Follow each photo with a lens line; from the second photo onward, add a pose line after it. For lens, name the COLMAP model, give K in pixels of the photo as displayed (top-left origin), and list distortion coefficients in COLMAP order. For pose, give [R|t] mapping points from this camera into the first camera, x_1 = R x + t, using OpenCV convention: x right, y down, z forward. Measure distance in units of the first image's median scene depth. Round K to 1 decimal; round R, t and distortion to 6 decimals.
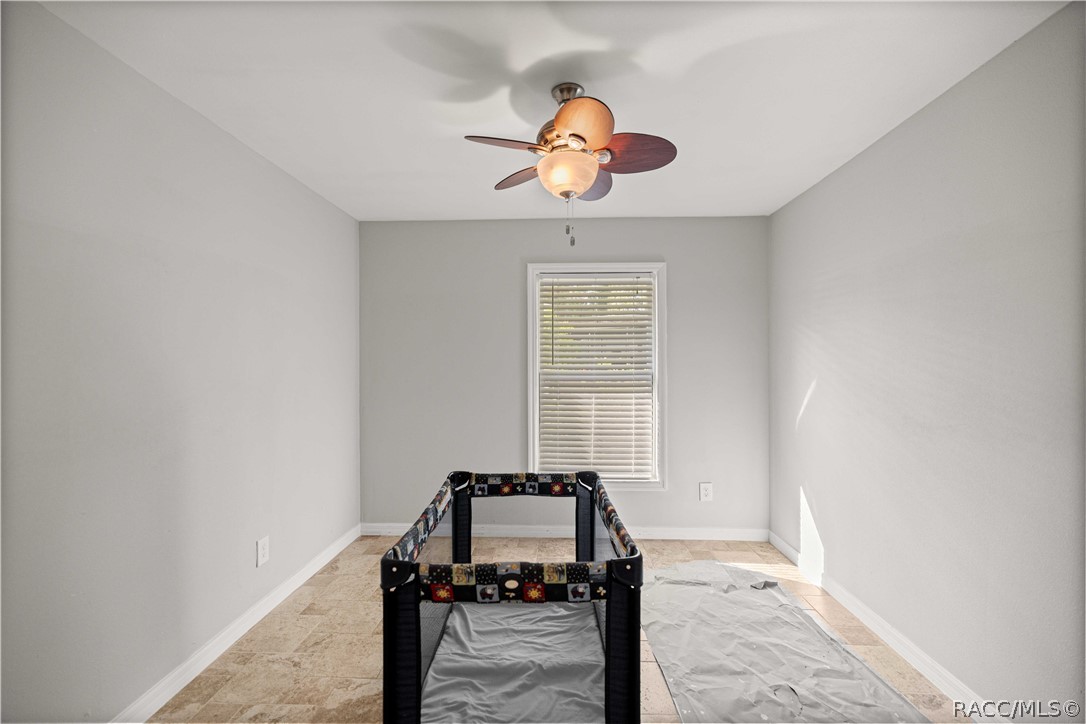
lens RADIAL K [[458.8, 0, 546.5], [0, 458.8, 368.4], [0, 0, 1]] dist [-0.002071, -0.000241]
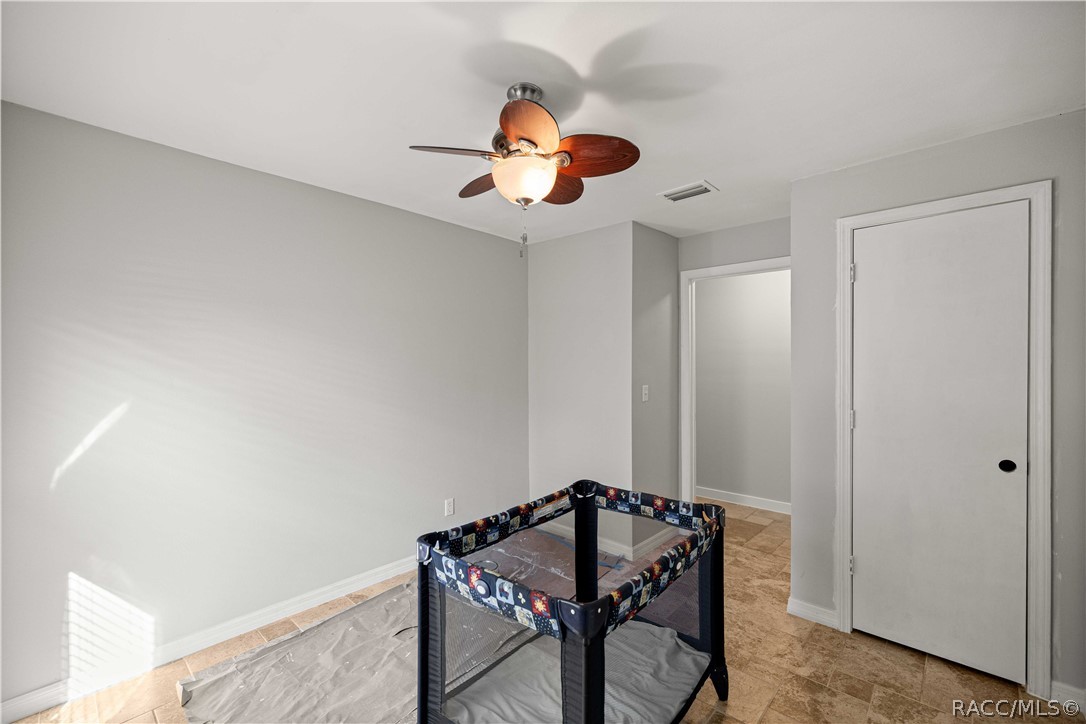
lens RADIAL K [[458.8, 0, 546.5], [0, 458.8, 368.4], [0, 0, 1]] dist [-0.002071, -0.000241]
pose [[-0.799363, -0.009265, 0.600777, -0.552001], [-0.001816, 0.999914, 0.013005, -0.058512], [-0.600846, 0.009304, -0.799311, 1.714416]]
